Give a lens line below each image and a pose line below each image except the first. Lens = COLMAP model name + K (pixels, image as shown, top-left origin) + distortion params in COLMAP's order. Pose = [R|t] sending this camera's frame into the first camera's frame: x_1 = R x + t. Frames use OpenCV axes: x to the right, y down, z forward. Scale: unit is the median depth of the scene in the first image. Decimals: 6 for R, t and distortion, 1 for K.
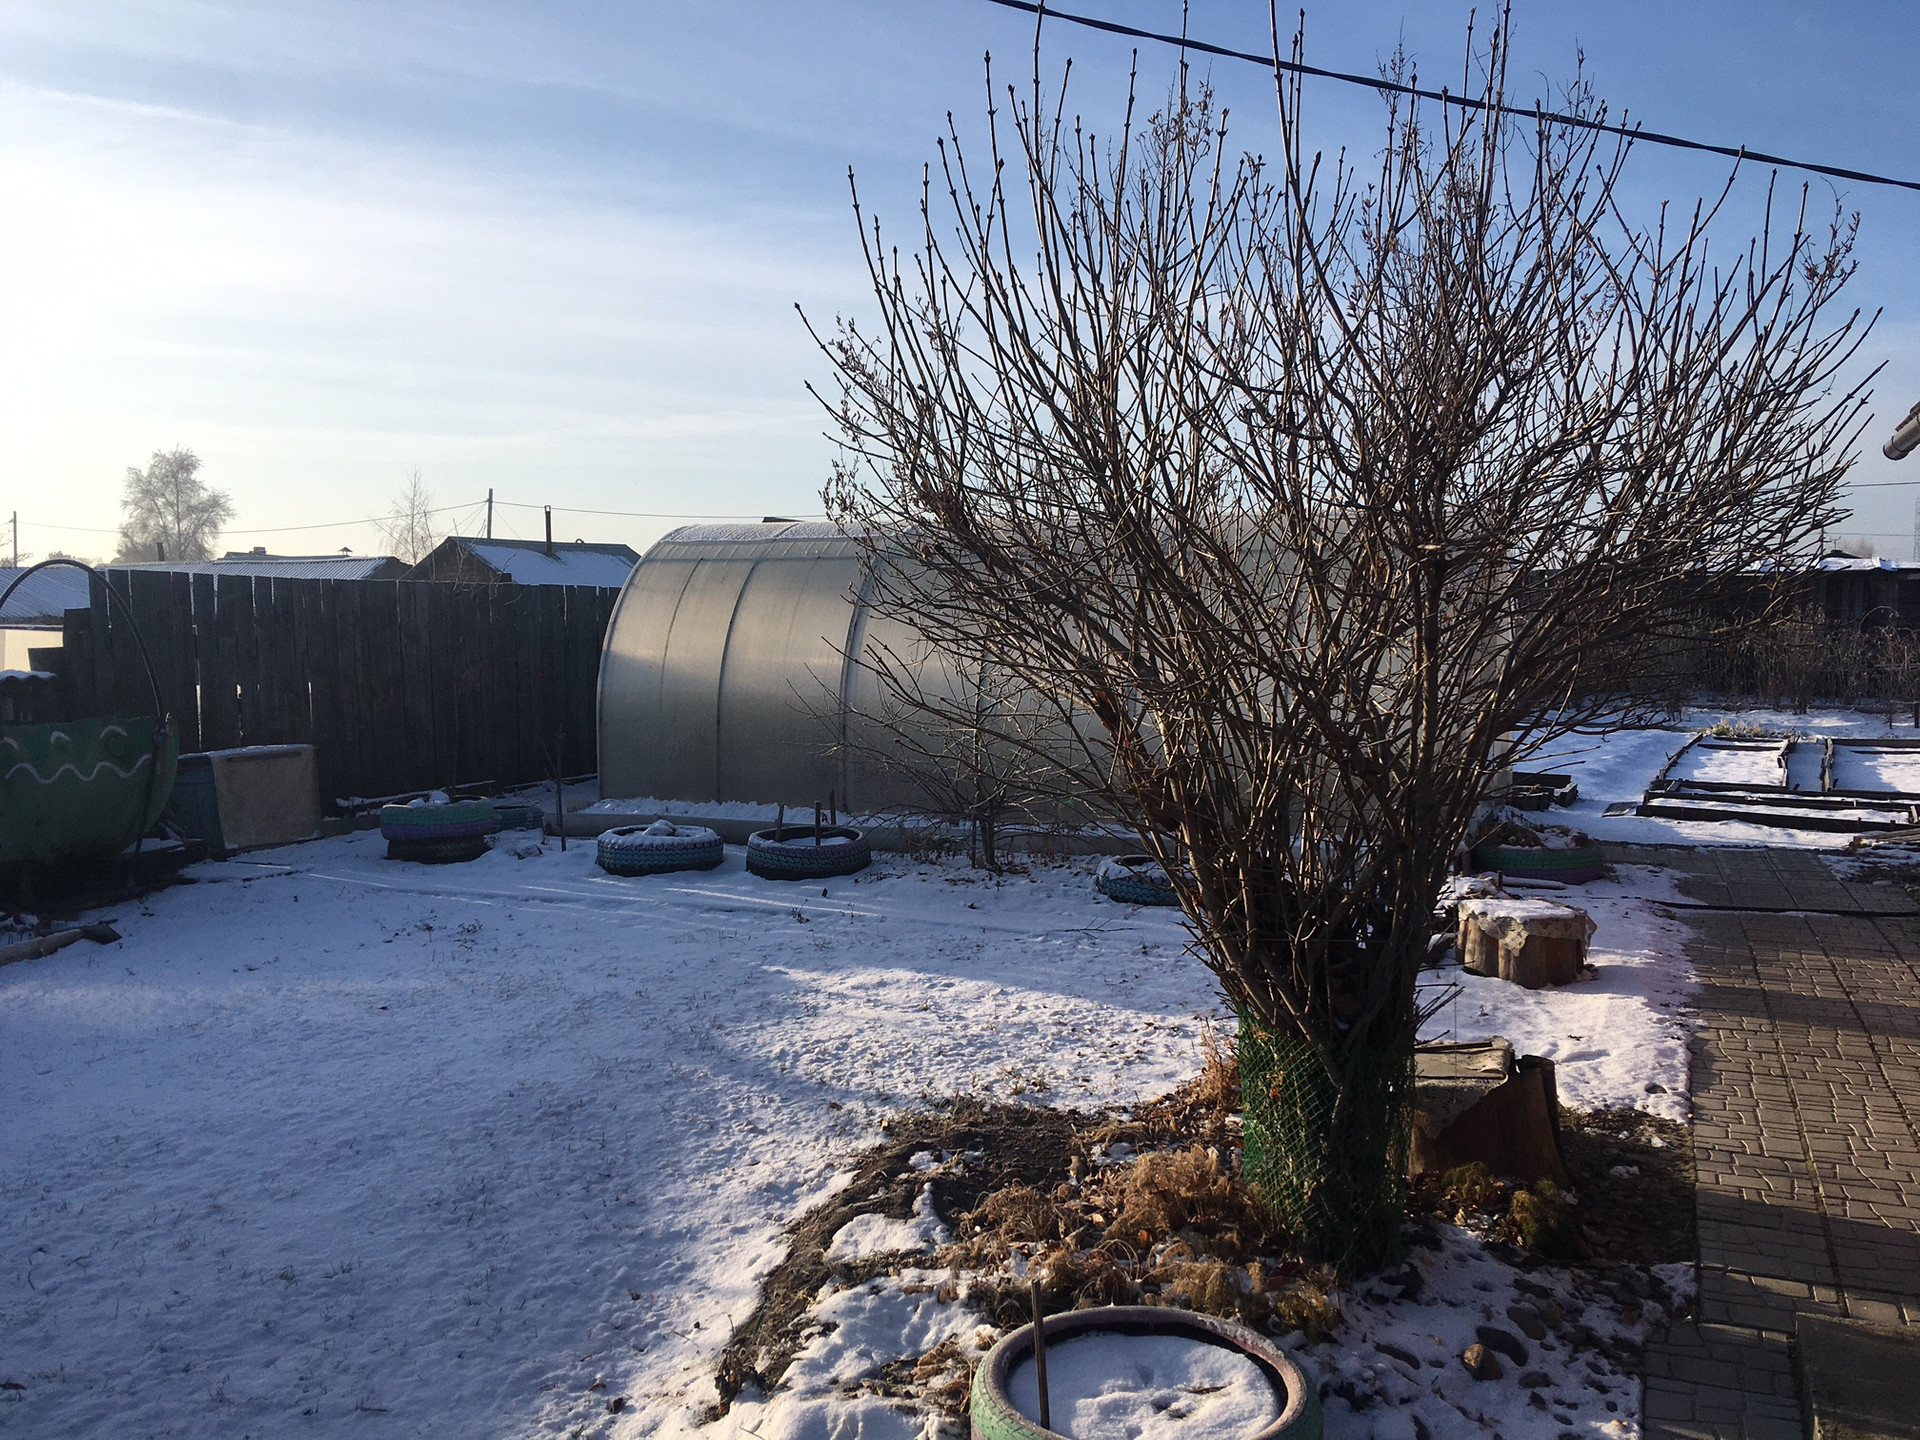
lens RADIAL K [[1622.7, 0, 971.7], [0, 1622.7, 722.2], [0, 0, 1]] dist [0.108494, -0.145384]
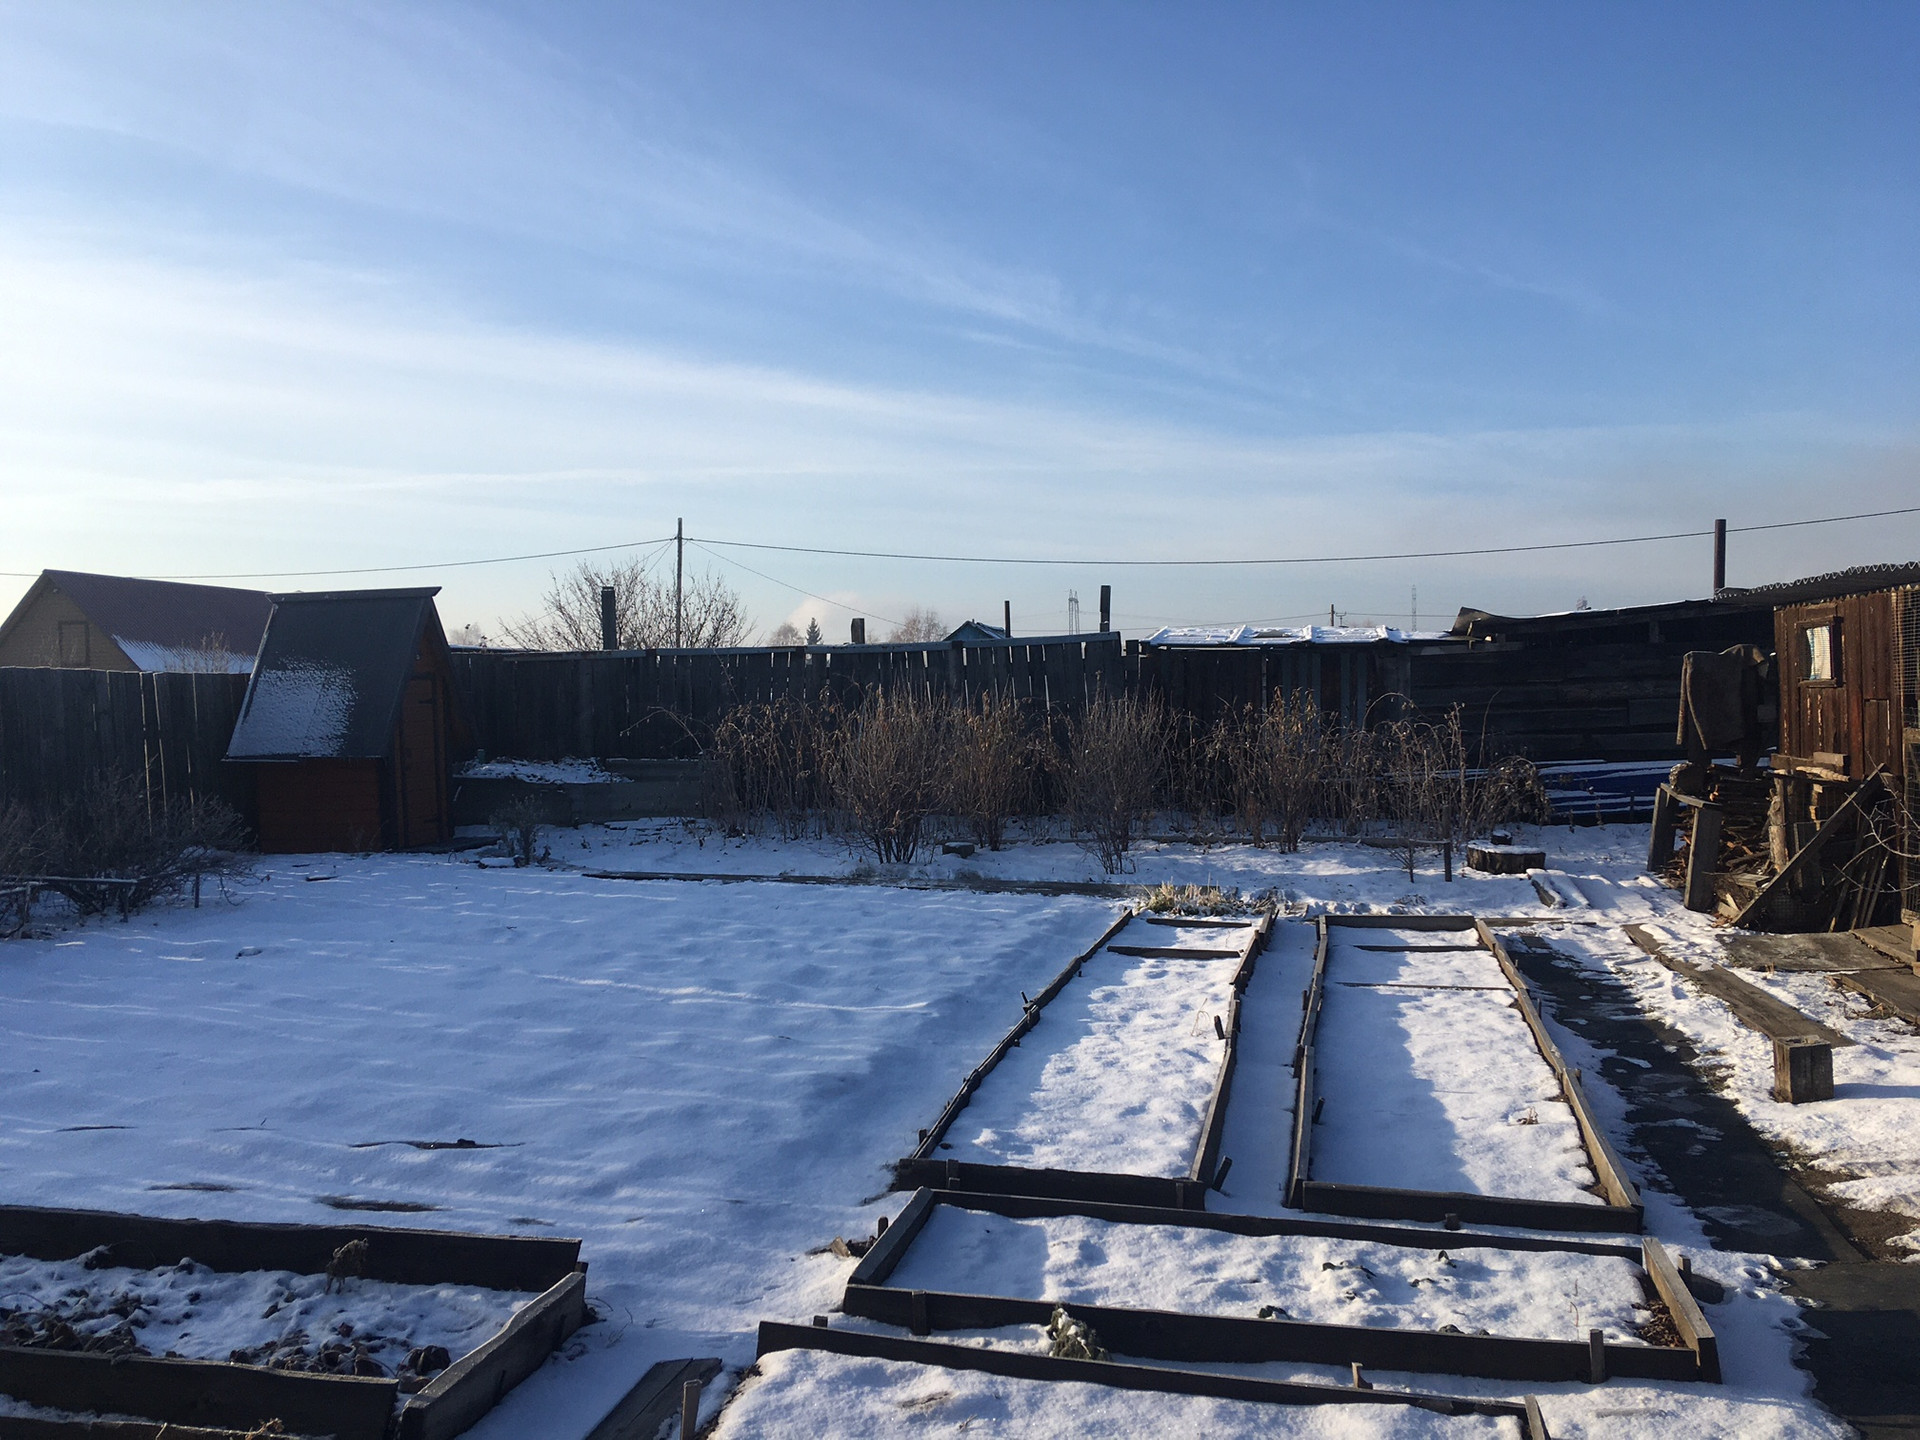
lens RADIAL K [[1622.7, 0, 954.9], [0, 1622.7, 719.1], [0, 0, 1]] dist [0.108494, -0.145384]
pose [[0.970510, -0.011285, 0.240795, 0.204553], [0.023041, 0.998673, -0.046062, -0.031315], [-0.239955, 0.050252, 0.969482, 0.375309]]
